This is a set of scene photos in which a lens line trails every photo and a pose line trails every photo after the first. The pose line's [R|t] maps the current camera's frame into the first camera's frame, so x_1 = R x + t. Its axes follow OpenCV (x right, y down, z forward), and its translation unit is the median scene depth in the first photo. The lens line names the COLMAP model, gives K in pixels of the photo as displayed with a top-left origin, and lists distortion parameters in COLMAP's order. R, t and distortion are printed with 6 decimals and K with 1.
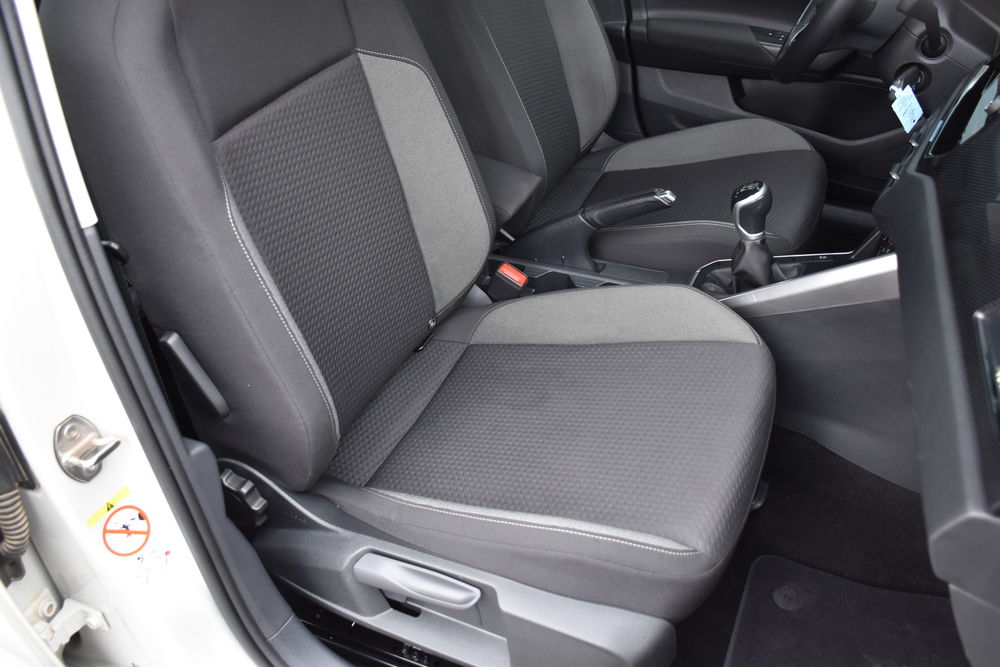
lens RADIAL K [[853.3, 0, 495.6], [0, 853.3, 343.8], [0, 0, 1]] dist [-0.122707, 0.130603]
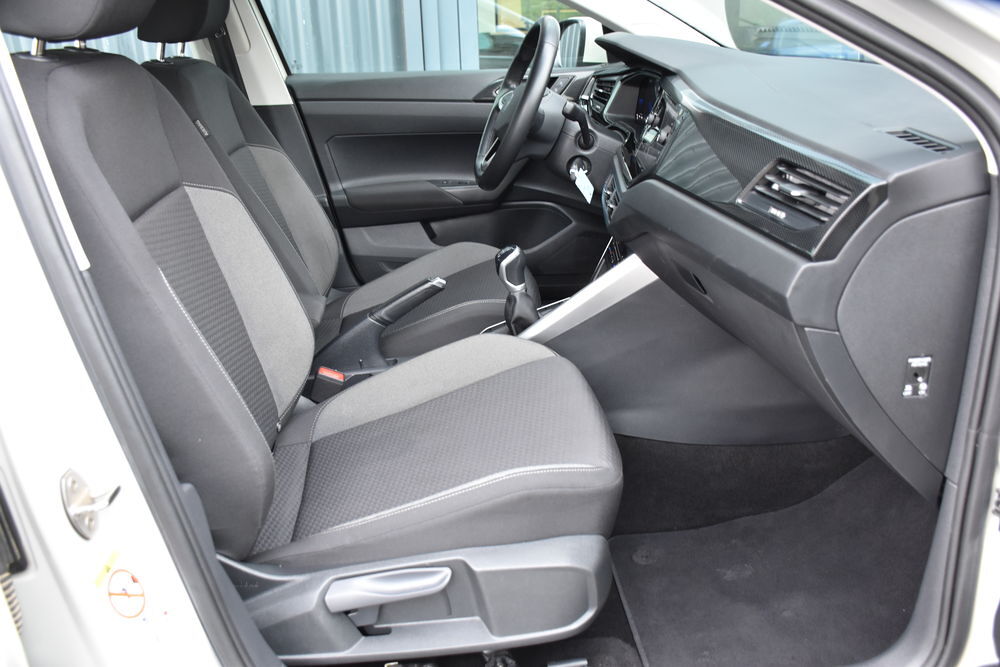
lens RADIAL K [[853.3, 0, 495.6], [0, 853.3, 343.8], [0, 0, 1]] dist [-0.122707, 0.130603]
pose [[0.875587, -0.205001, 0.437404, -0.299859], [0.323091, 0.921671, -0.214792, 0.212020], [-0.359110, 0.329390, 0.873236, -0.076148]]
